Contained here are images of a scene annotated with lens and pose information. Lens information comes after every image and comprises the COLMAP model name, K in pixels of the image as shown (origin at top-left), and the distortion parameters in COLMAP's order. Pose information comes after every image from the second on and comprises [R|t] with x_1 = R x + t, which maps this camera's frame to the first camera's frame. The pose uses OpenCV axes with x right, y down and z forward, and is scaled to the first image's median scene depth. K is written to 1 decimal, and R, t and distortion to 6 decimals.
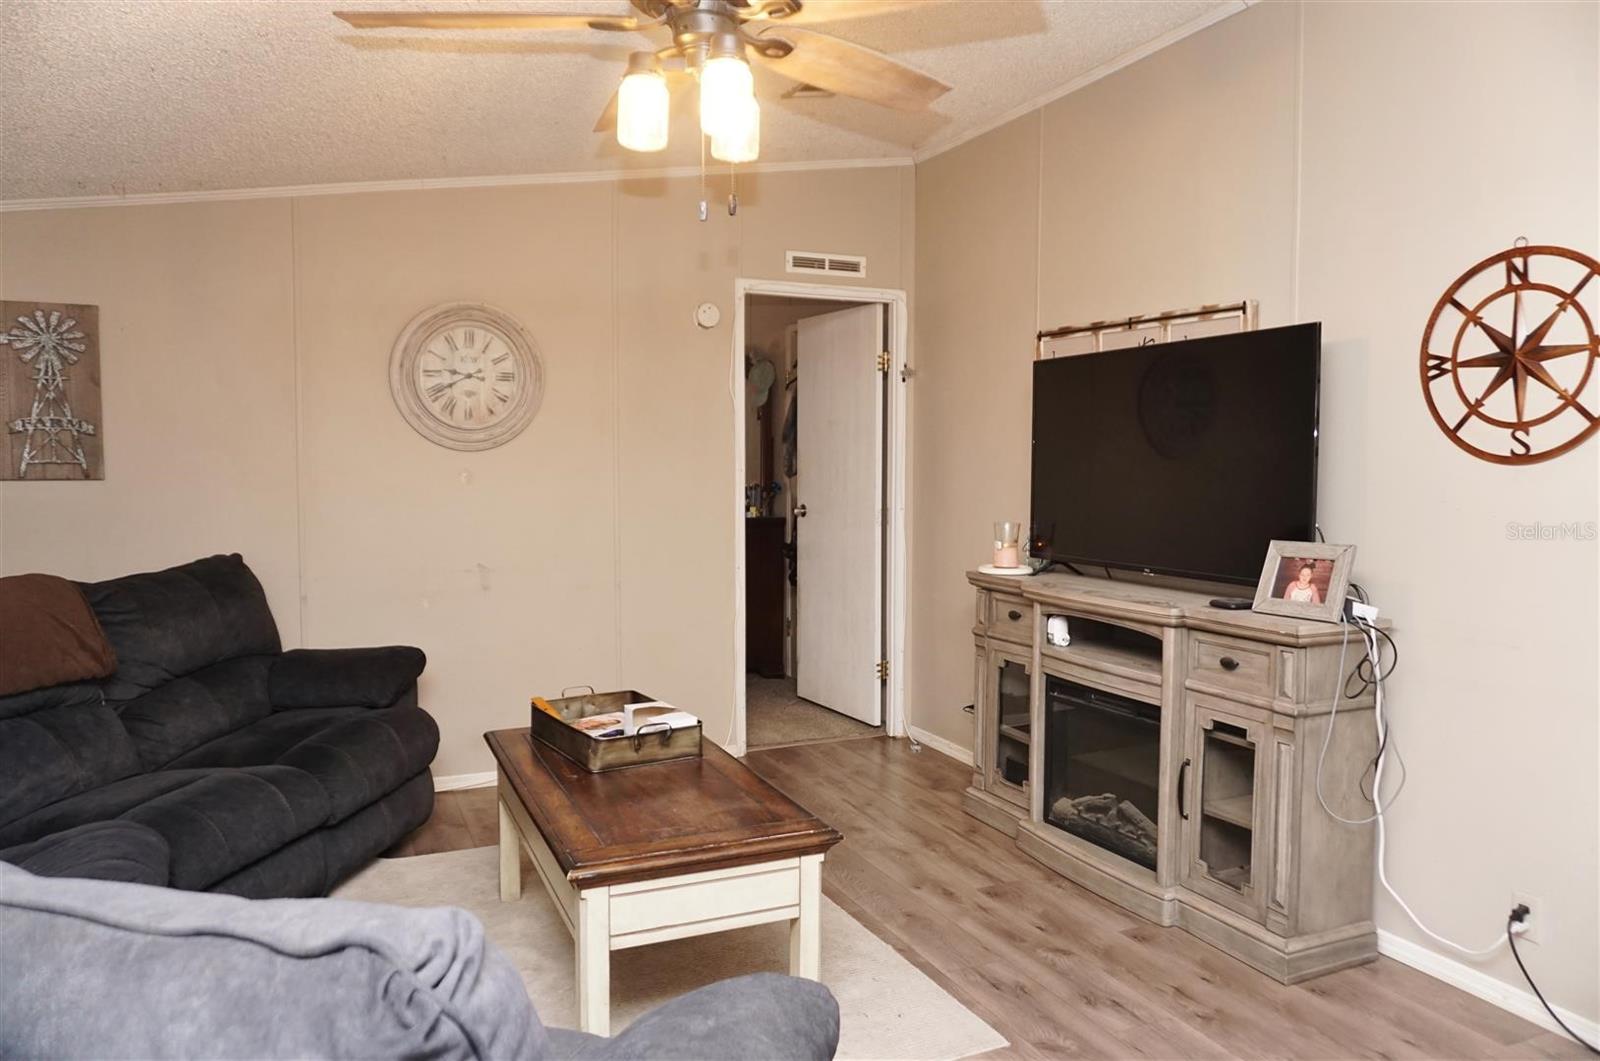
lens RADIAL K [[1080.1, 0, 799.6], [0, 1080.1, 531.7], [0, 0, 1]] dist [-0.041318, 0.027981]
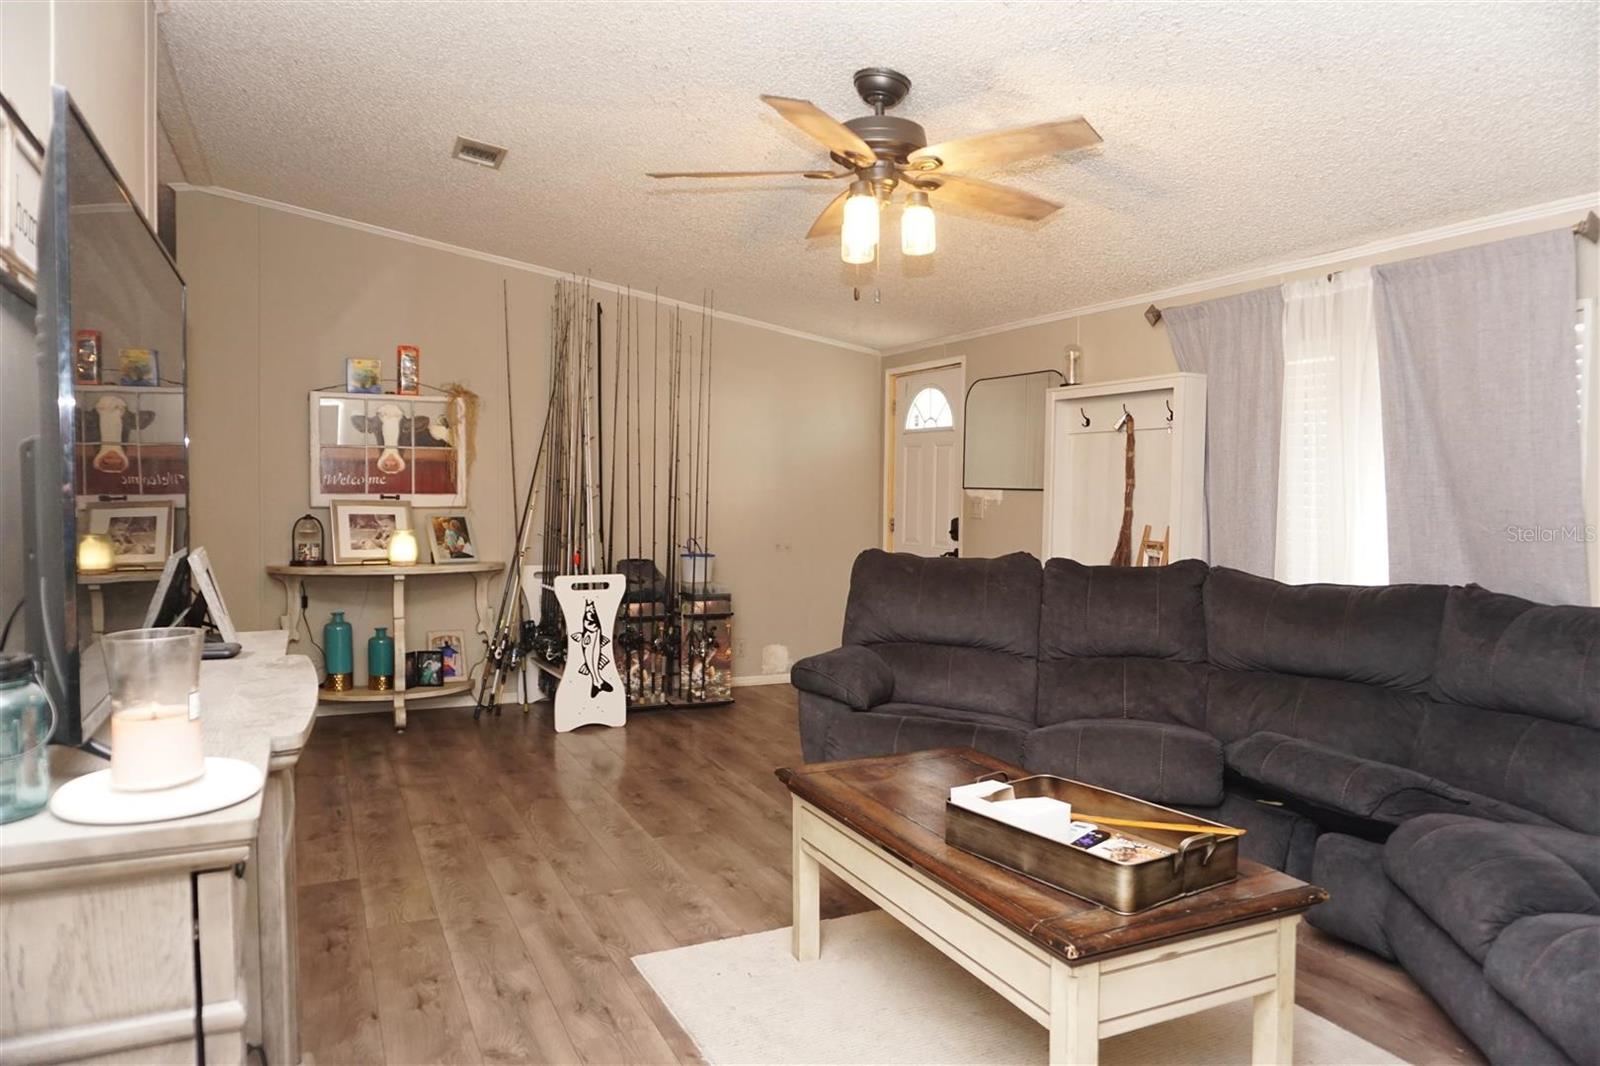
lens RADIAL K [[1080.1, 0, 800.5], [0, 1080.1, 532.8], [0, 0, 1]] dist [-0.041318, 0.027981]
pose [[-0.999697, 0.004772, -0.024149, 0.033796], [0.002351, 0.995053, 0.099313, -0.087719], [0.024503, 0.099226, -0.994763, 1.921278]]
